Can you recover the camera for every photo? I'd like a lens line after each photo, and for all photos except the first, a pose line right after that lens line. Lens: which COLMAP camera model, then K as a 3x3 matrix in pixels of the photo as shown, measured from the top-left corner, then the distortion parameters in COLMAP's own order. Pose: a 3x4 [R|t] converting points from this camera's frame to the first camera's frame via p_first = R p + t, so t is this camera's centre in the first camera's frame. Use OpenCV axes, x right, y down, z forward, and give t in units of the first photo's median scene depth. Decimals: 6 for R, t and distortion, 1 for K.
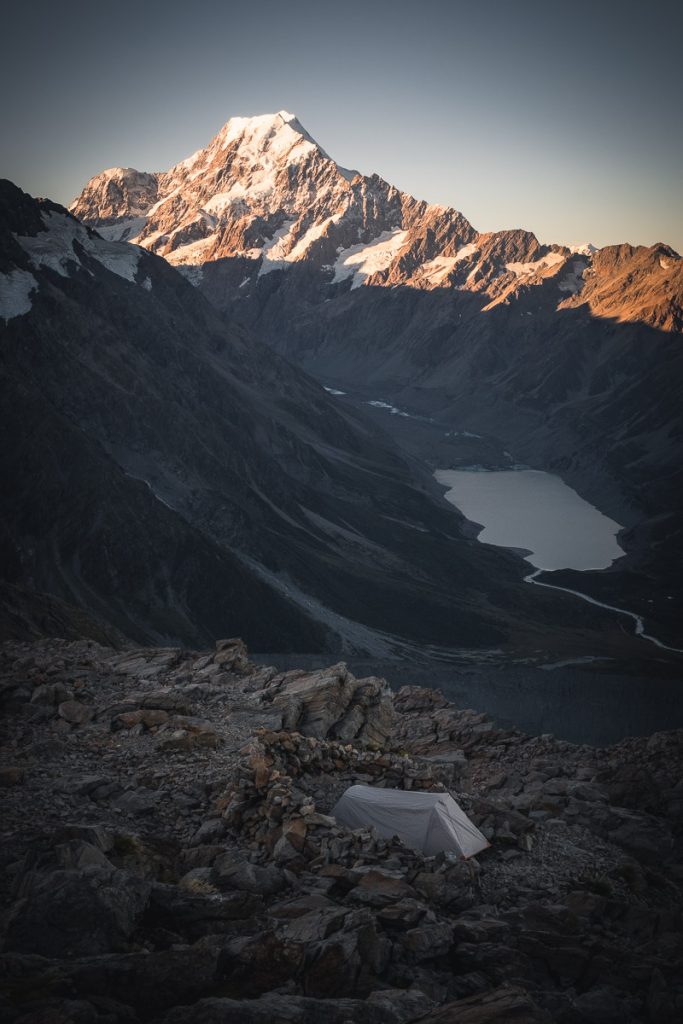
lens RADIAL K [[1240.5, 0, 341.5], [0, 1240.5, 512.0], [0, 0, 1]] dist [-0.040456, 0.266843]
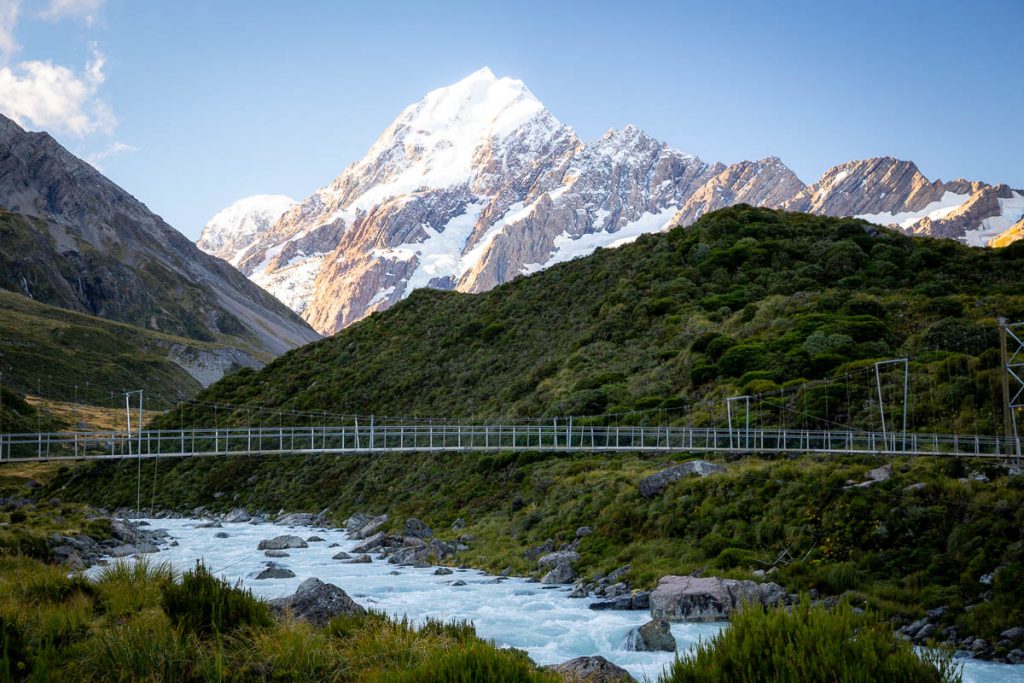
lens RADIAL K [[1755.3, 0, 512.0], [0, 1755.3, 341.5], [0, 0, 1]] dist [0.264418, 0.029797]
pose [[0.993996, -0.036492, -0.103150, 0.058028], [0.010362, 0.969903, -0.243272, 0.021632], [0.108923, 0.240742, 0.964458, 0.267331]]
